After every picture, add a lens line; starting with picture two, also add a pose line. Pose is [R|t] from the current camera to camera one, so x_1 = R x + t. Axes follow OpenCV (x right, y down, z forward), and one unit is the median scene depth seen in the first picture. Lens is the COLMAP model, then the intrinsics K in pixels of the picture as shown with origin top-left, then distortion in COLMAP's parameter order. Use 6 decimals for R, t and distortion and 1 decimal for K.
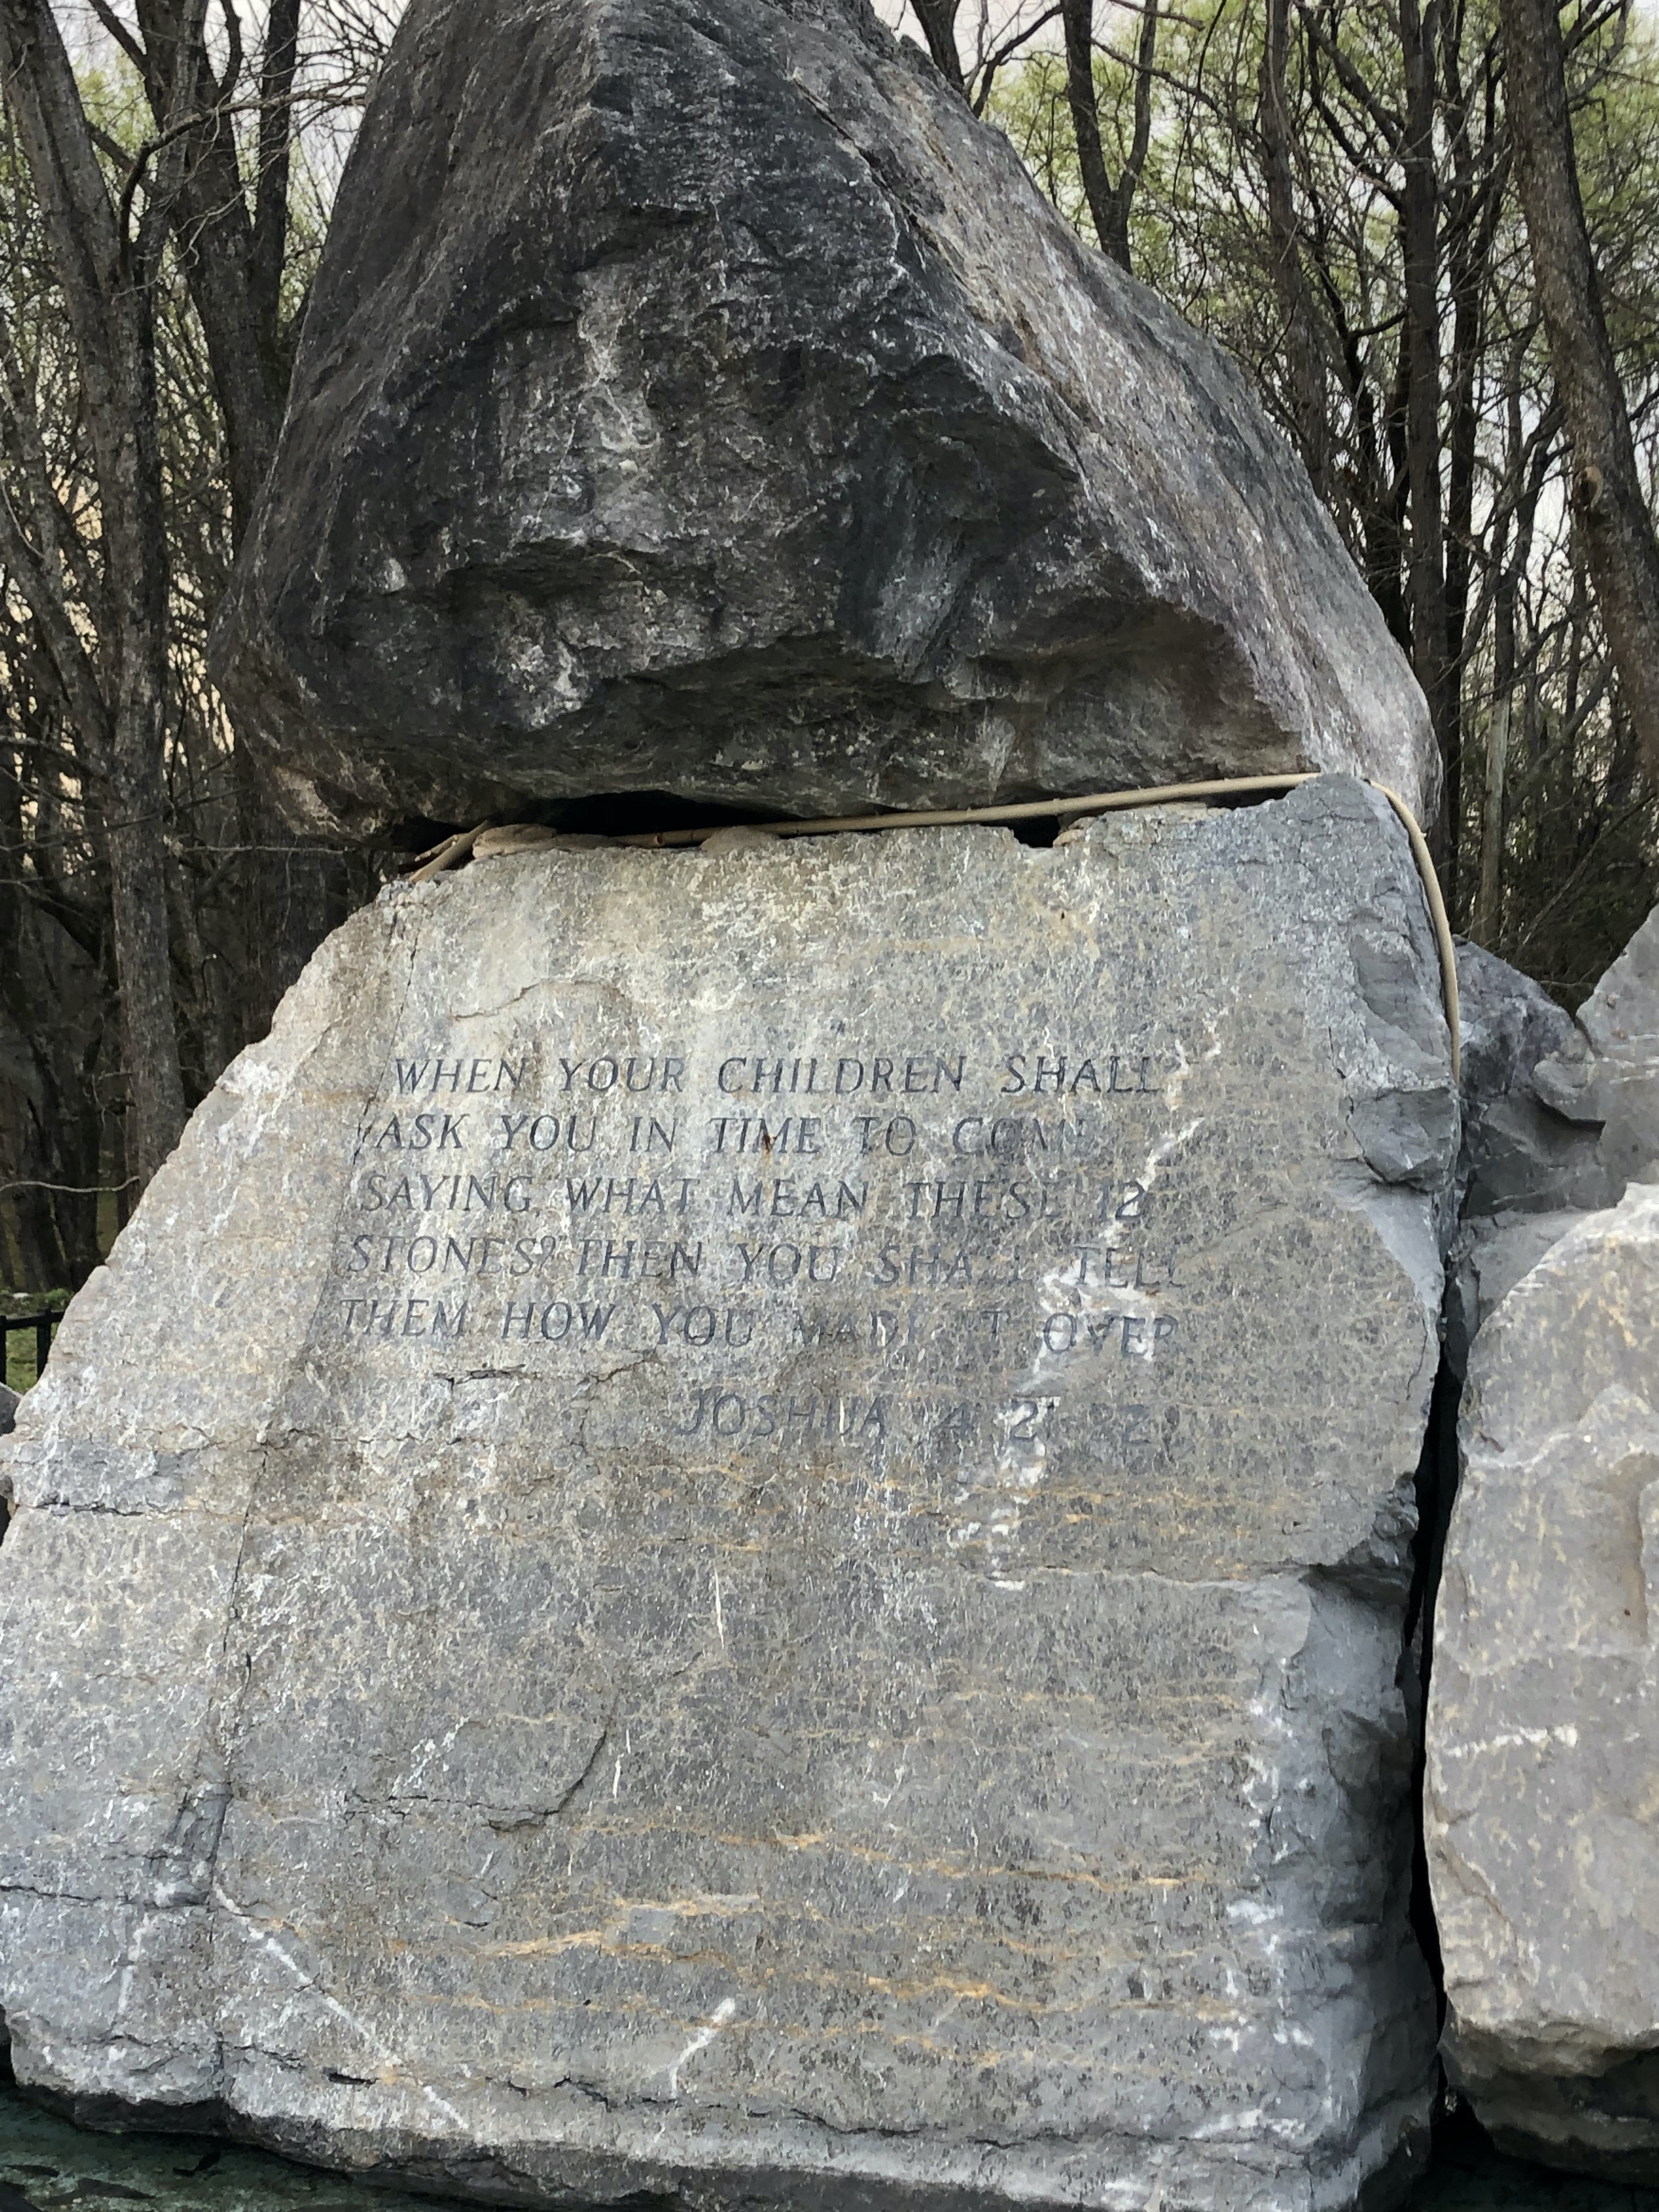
lens RADIAL K [[3100.8, 0, 800.5], [0, 3100.8, 1113.2], [0, 0, 1]] dist [0.237675, -0.979441]
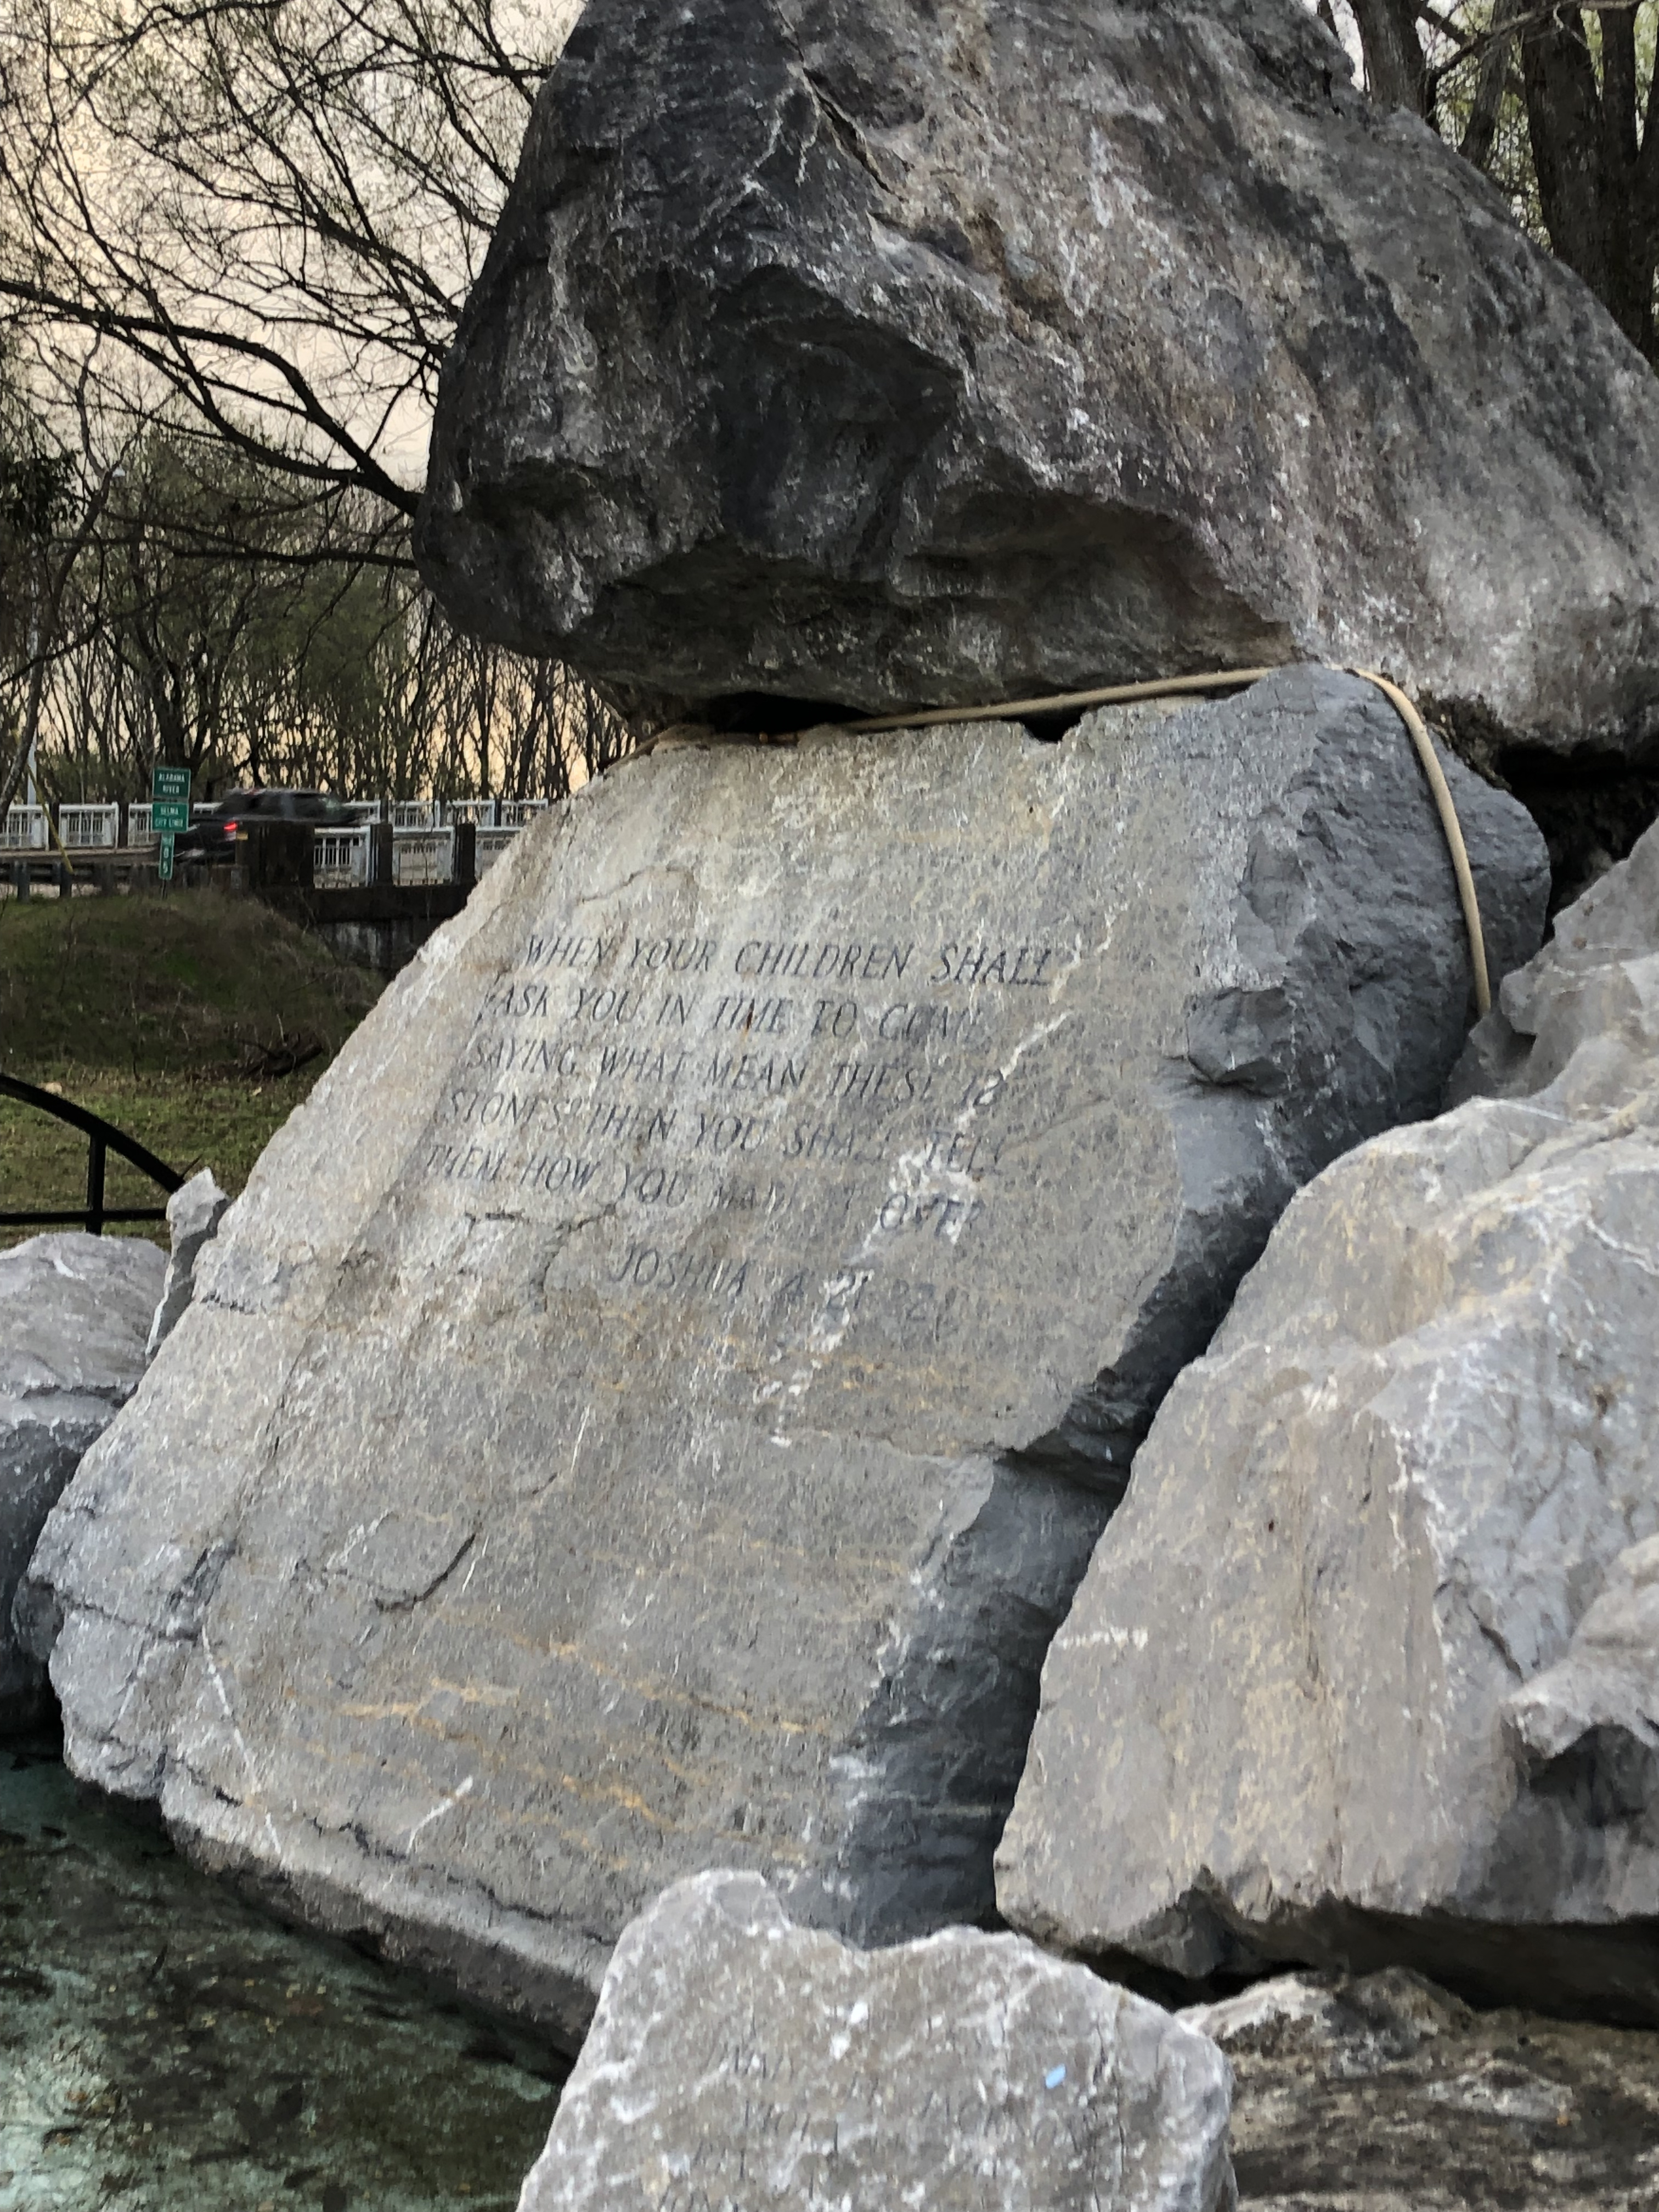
lens RADIAL K [[3100.8, 0, 800.5], [0, 3100.8, 1113.2], [0, 0, 1]] dist [0.237675, -0.979441]
pose [[0.872756, 0.056387, -0.484889, 0.545170], [-0.045831, 0.998384, 0.033609, 0.004837], [0.486000, -0.007110, 0.873930, 0.082381]]
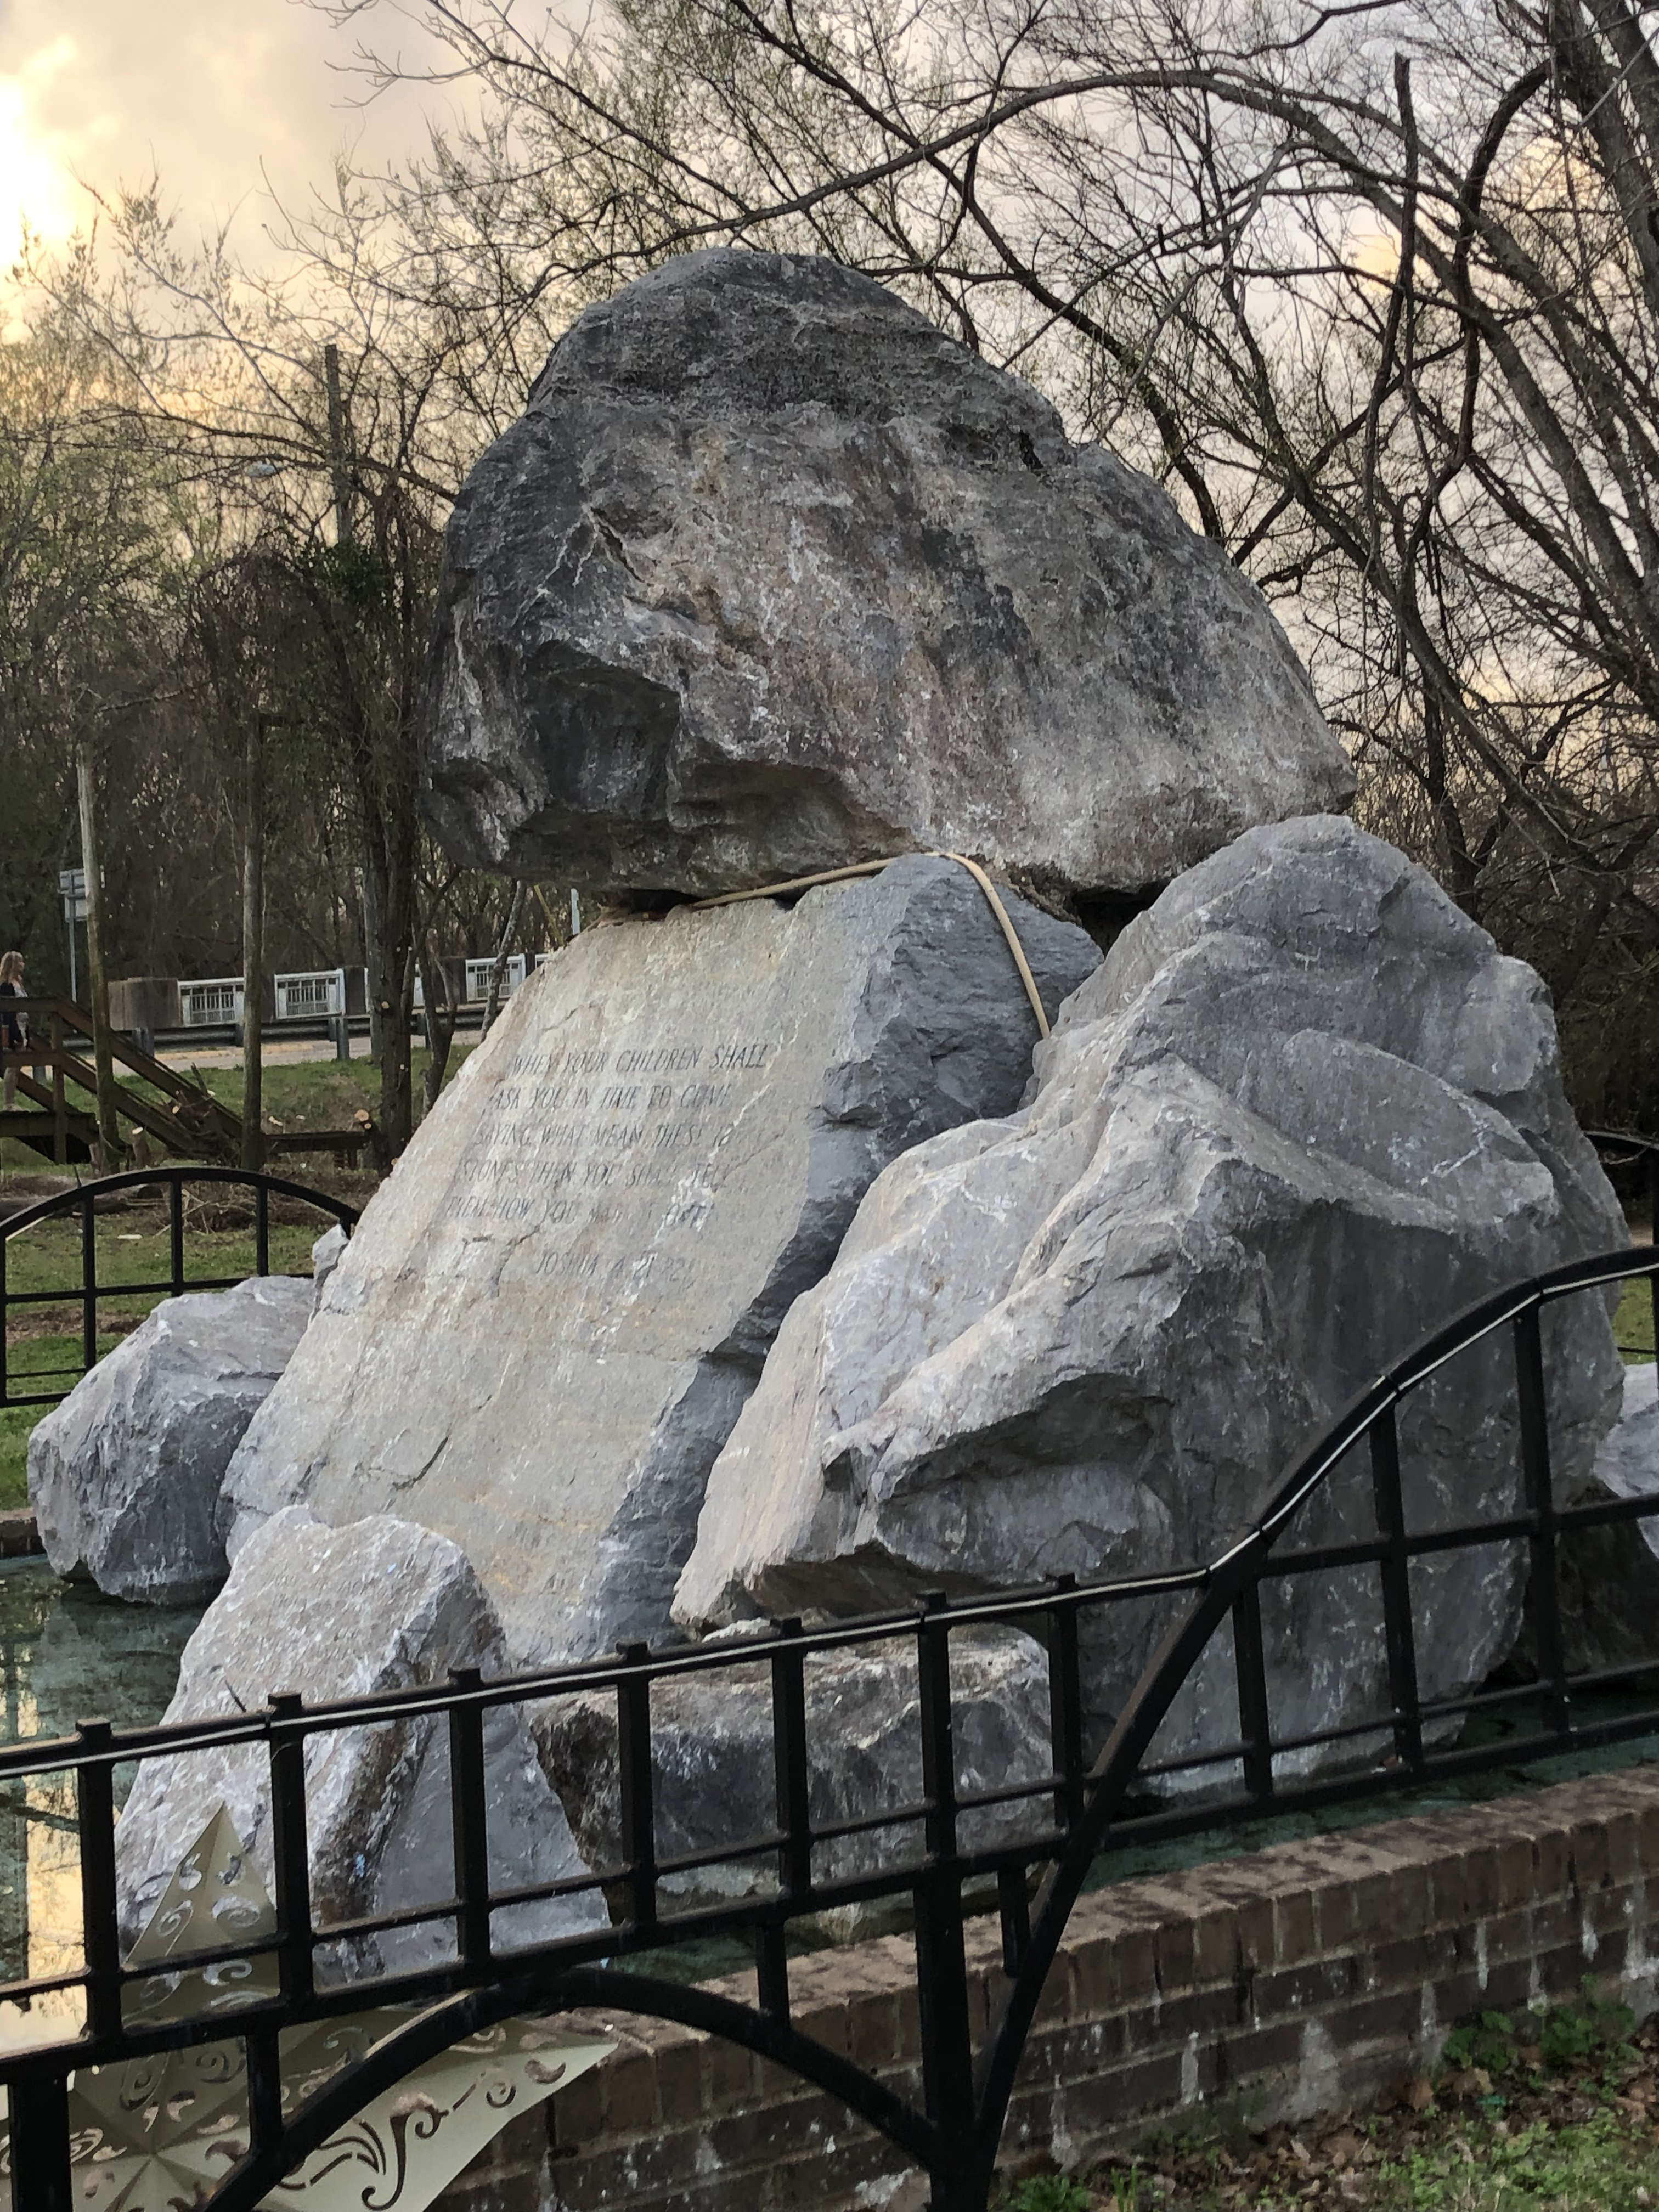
lens RADIAL K [[3087.0, 0, 829.5], [0, 3087.0, 1106.0], [0, 0, 1]] dist [0.273543, -1.056344]
pose [[0.776434, -0.014669, -0.630027, 1.159884], [0.019535, 0.999809, 0.000796, 0.013017], [0.629895, -0.012925, 0.776573, -0.213417]]
